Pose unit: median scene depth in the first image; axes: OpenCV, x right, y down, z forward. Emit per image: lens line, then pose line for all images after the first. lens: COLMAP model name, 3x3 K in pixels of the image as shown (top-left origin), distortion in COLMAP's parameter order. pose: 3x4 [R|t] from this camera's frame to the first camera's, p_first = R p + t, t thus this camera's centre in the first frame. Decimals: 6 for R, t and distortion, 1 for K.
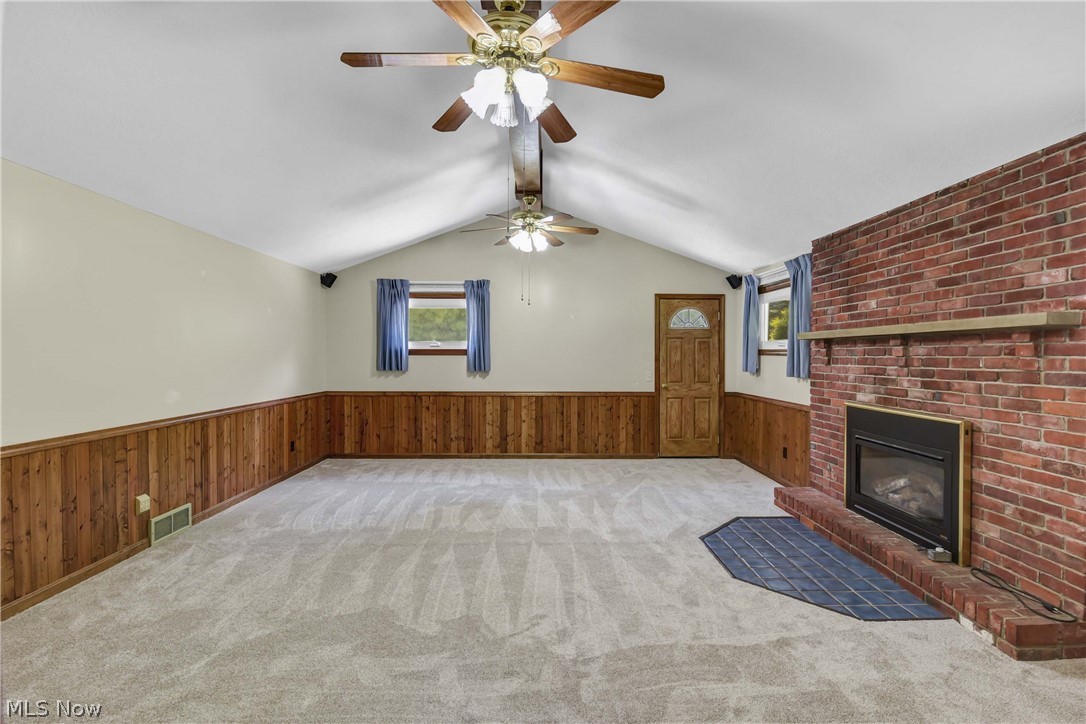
lens RADIAL K [[494.2, 0, 567.3], [0, 494.2, 359.1], [0, 0, 1]] dist [-0.004080, -0.008384]
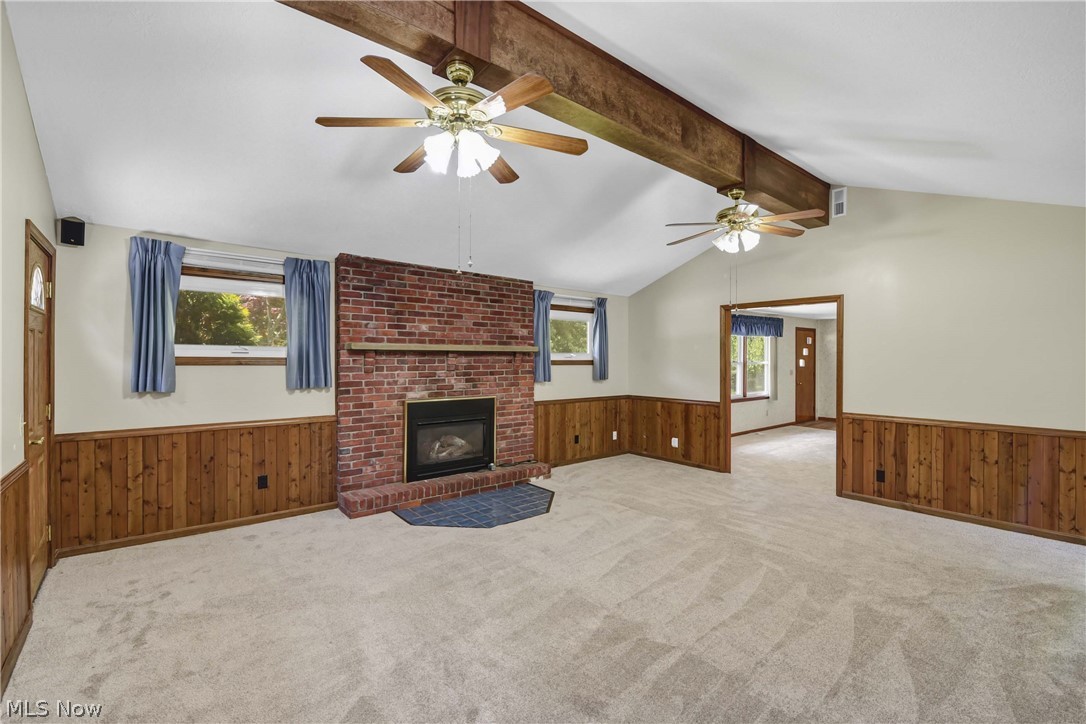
lens RADIAL K [[461.6, 0, 544.3], [0, 461.6, 360.0], [0, 0, 1]] dist [-0.003089, -0.000456]
pose [[-0.590125, -0.008230, 0.807270, -0.592394], [0.002324, 0.999927, 0.011893, -0.030471], [-0.807309, 0.008895, -0.590062, 1.371453]]
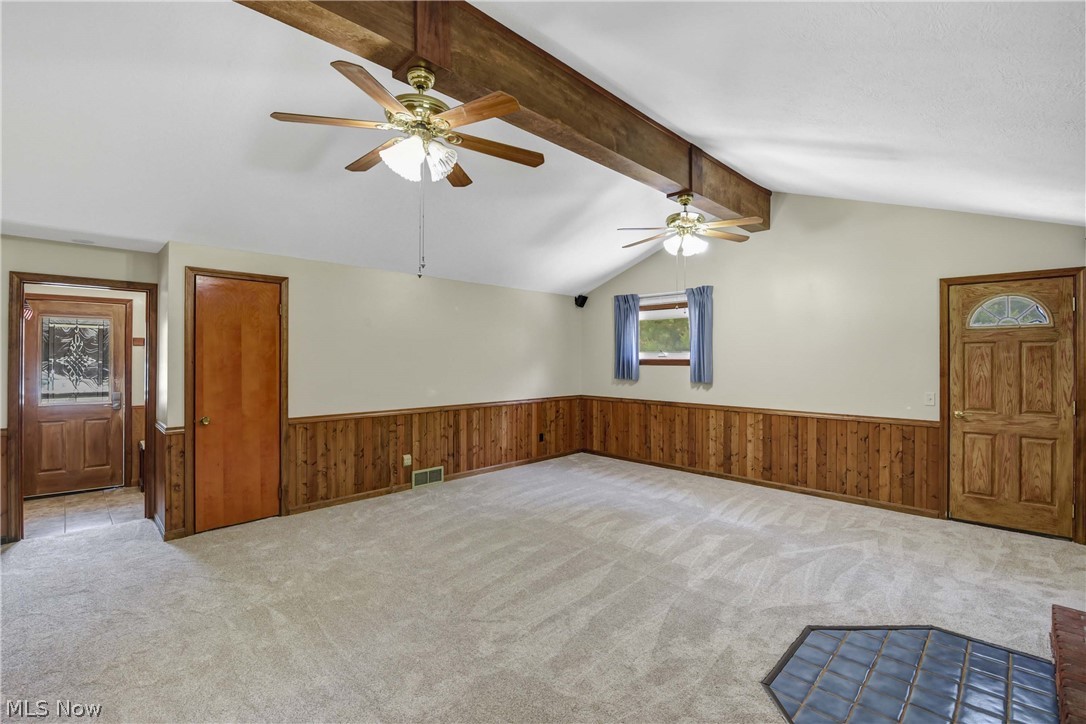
lens RADIAL K [[494.2, 0, 540.9], [0, 494.2, 356.7], [0, 0, 1]] dist [-0.004080, -0.008384]
pose [[0.673034, -0.003312, -0.739604, 0.475646], [-0.008001, 0.999899, -0.011759, -0.017194], [0.739568, 0.013831, 0.672939, 0.198273]]
